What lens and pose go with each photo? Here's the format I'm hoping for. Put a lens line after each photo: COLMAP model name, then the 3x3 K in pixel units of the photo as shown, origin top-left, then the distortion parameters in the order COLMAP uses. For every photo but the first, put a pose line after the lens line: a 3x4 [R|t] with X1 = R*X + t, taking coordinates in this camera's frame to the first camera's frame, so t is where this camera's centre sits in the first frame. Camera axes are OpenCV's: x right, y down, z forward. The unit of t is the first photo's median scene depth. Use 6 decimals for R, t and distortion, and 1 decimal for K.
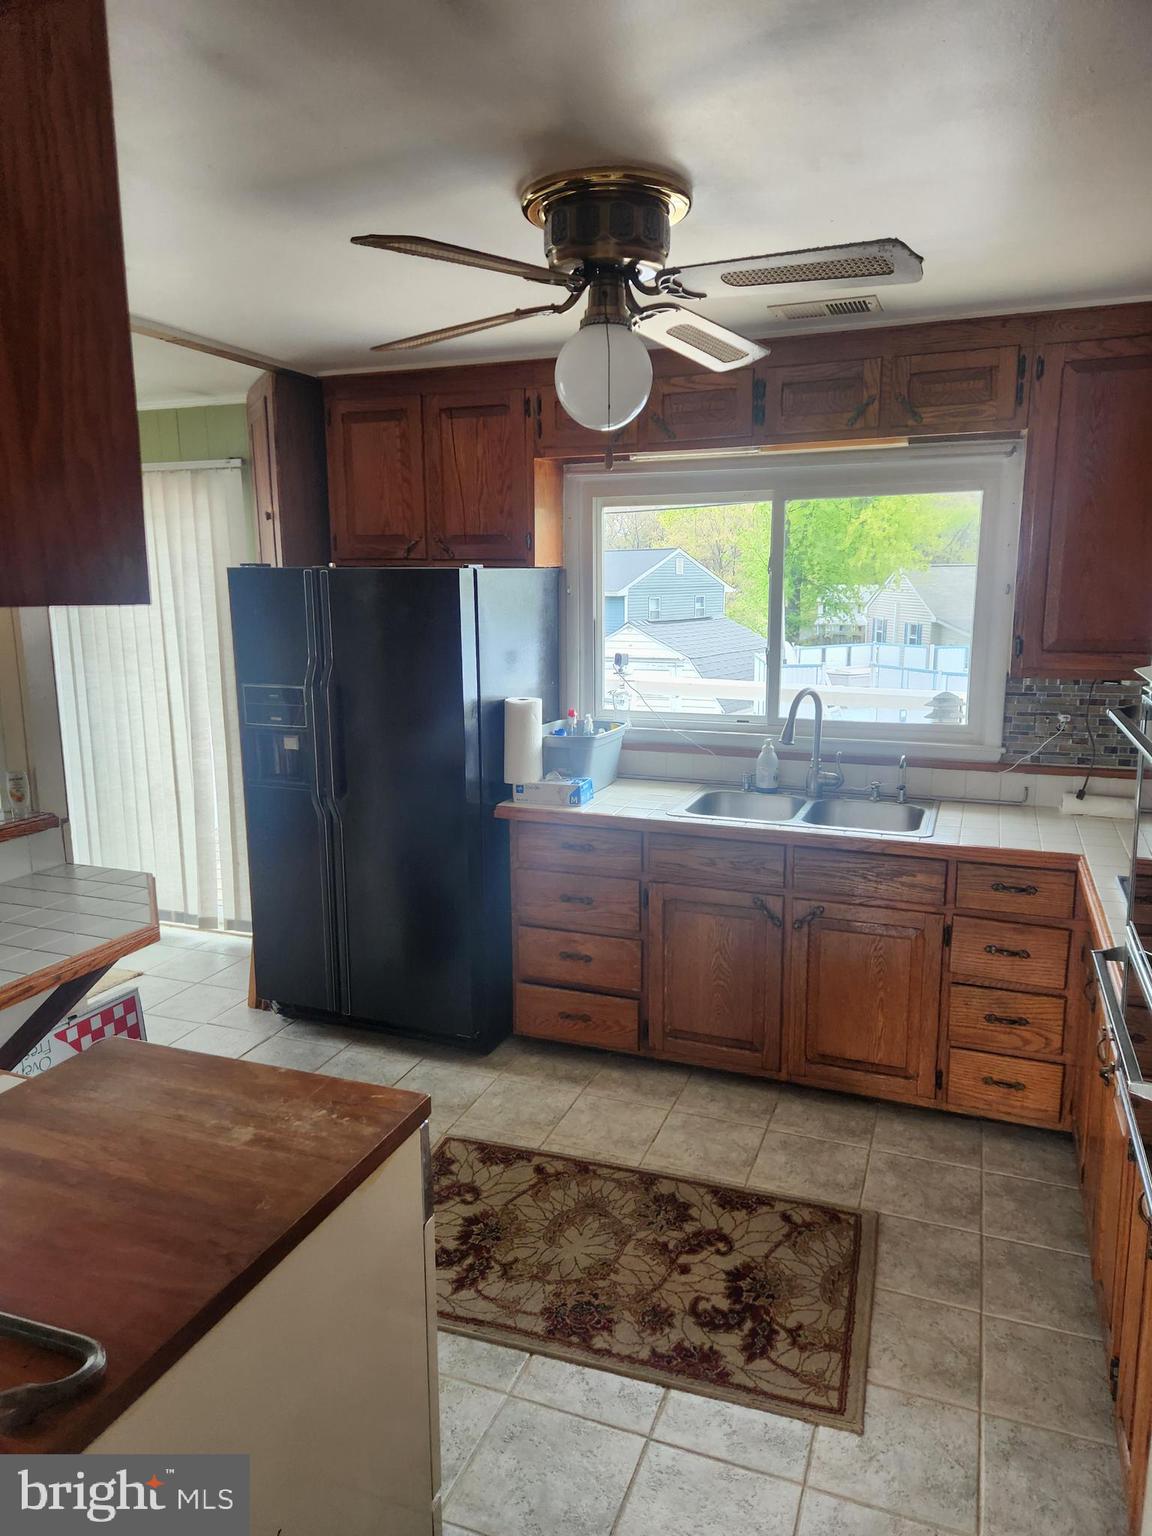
lens RADIAL K [[1041.9, 0, 583.1], [0, 1041.9, 765.7], [0, 0, 1]] dist [0.052430, -0.018581]
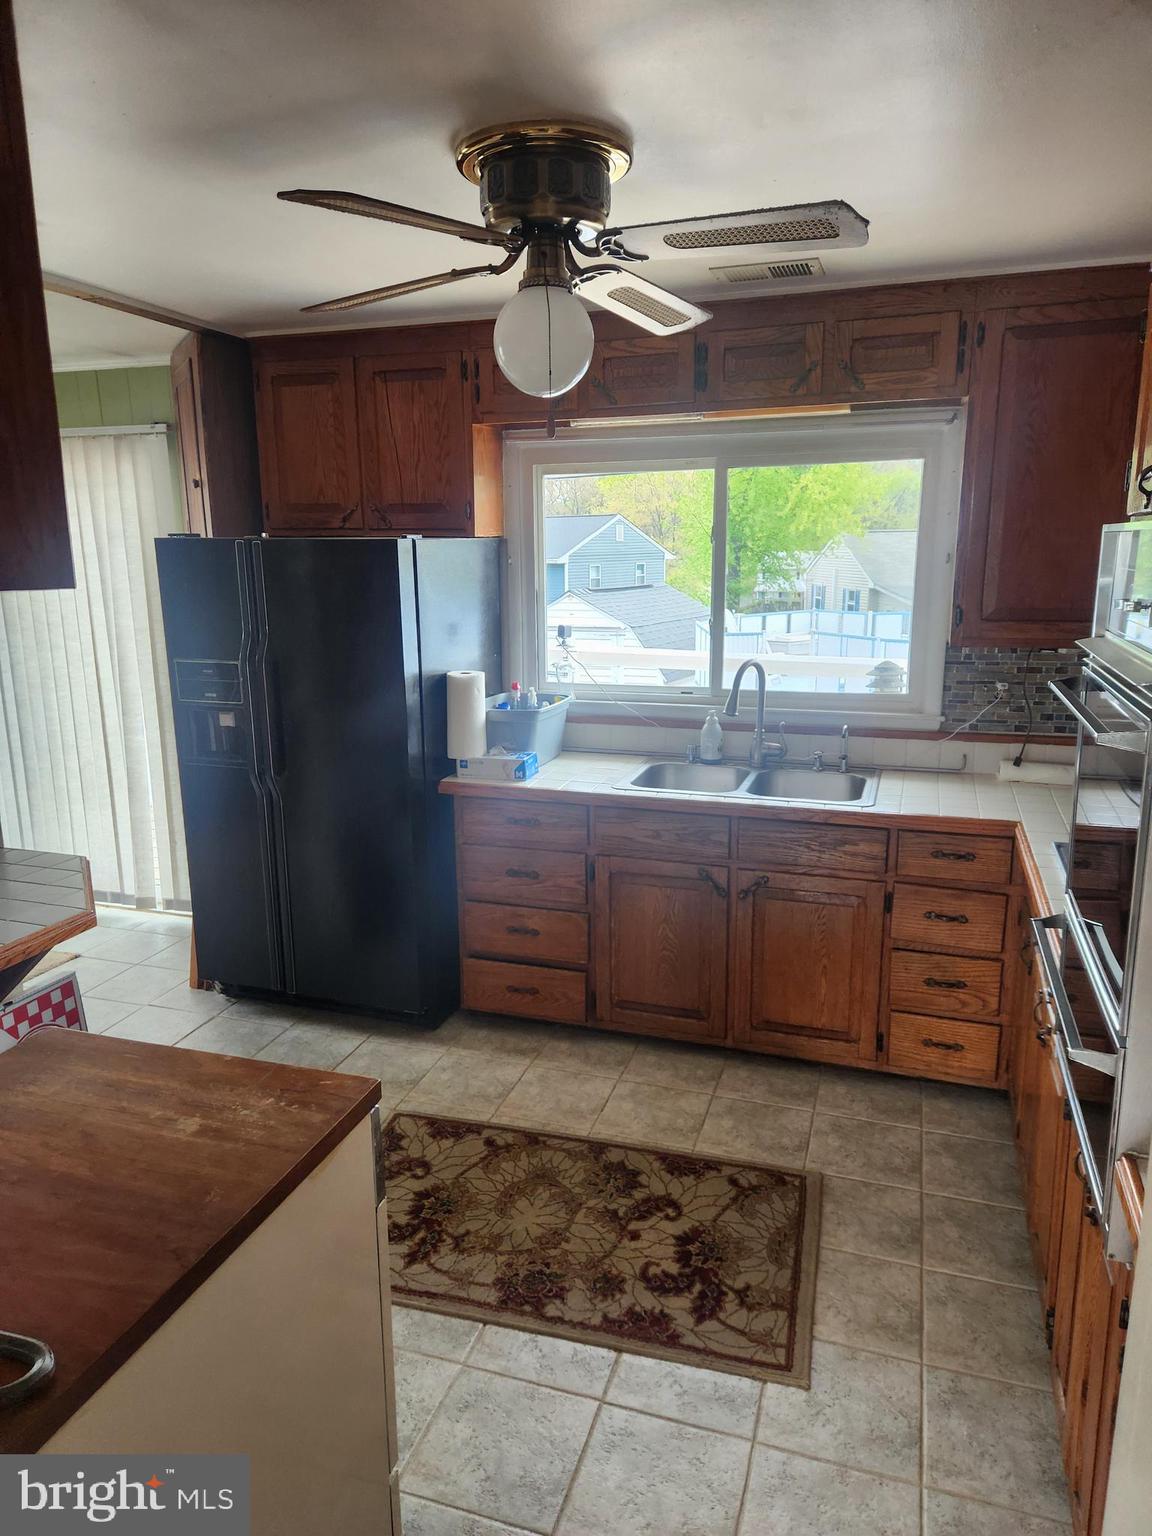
lens RADIAL K [[1041.9, 0, 571.5], [0, 1041.9, 775.5], [0, 0, 1]] dist [0.052430, -0.018581]
pose [[0.998889, -0.014208, 0.044934, -0.003461], [0.012372, 0.999087, 0.040882, -0.006704], [-0.045474, -0.040280, 0.998153, 0.008230]]
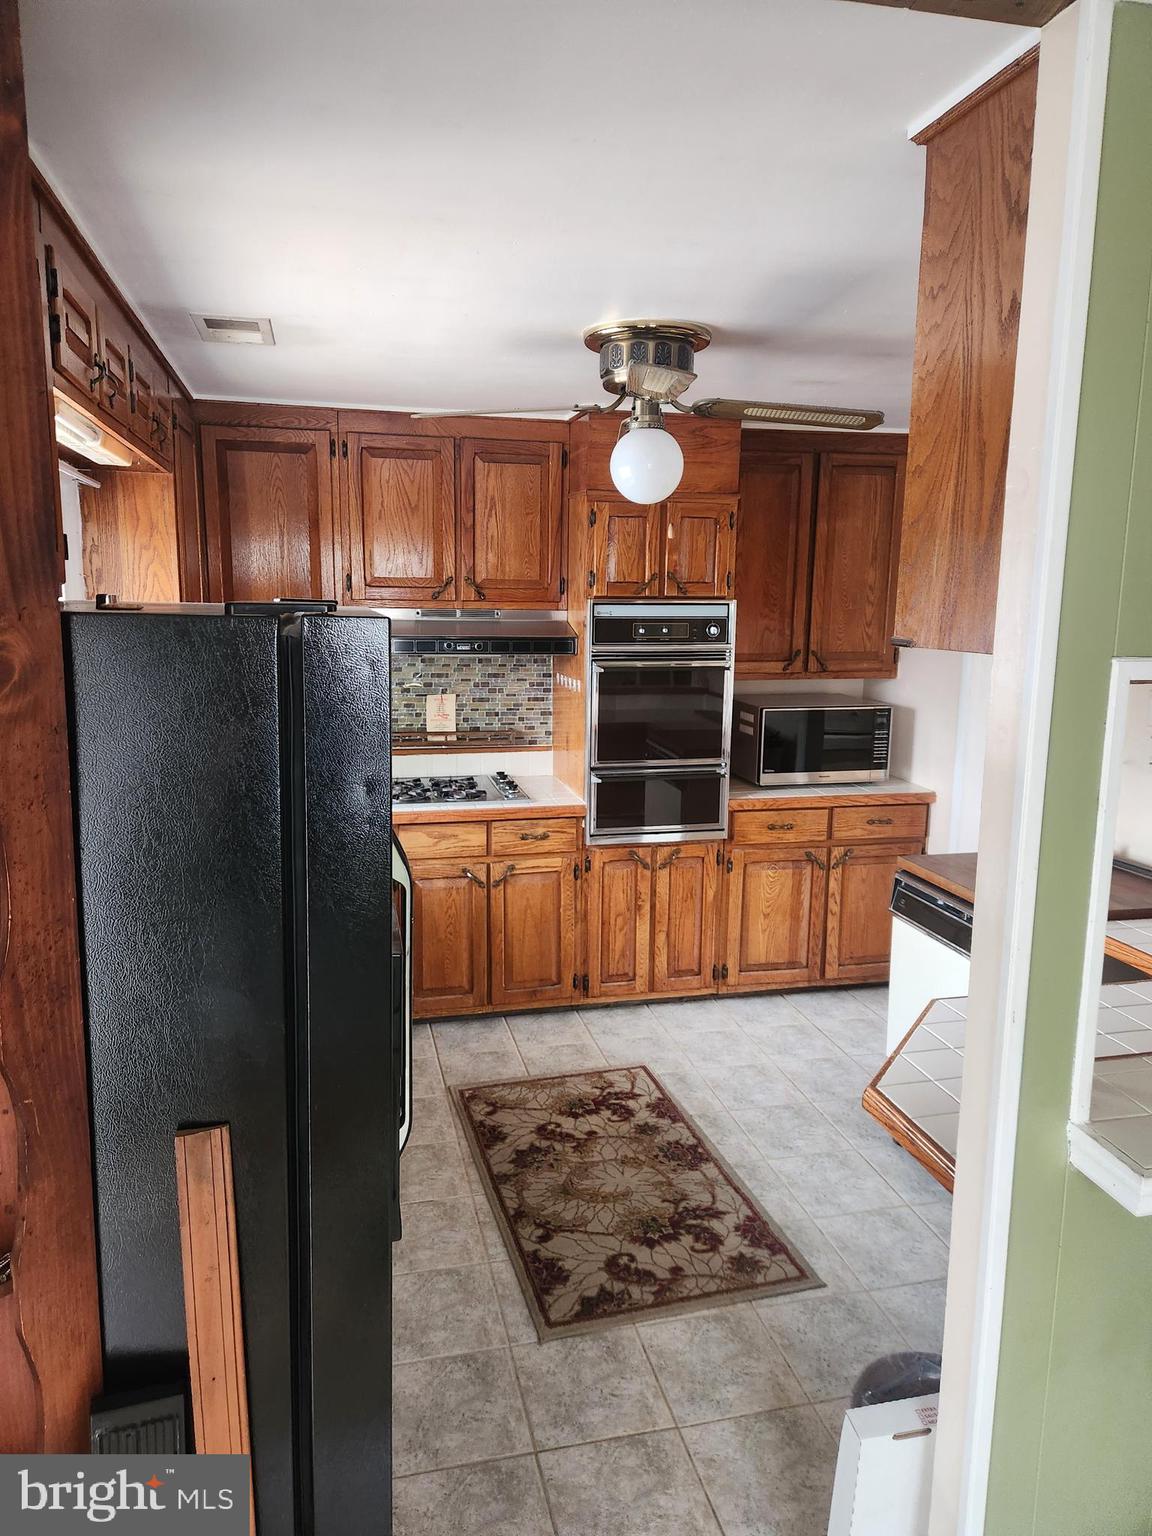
lens RADIAL K [[1041.9, 0, 572.0], [0, 1041.9, 760.3], [0, 0, 1]] dist [0.052430, -0.018581]
pose [[-0.570831, -0.138870, 0.809238, -0.816969], [0.143144, 0.953668, 0.264627, -0.291222], [-0.808493, 0.266895, -0.524505, 1.460715]]
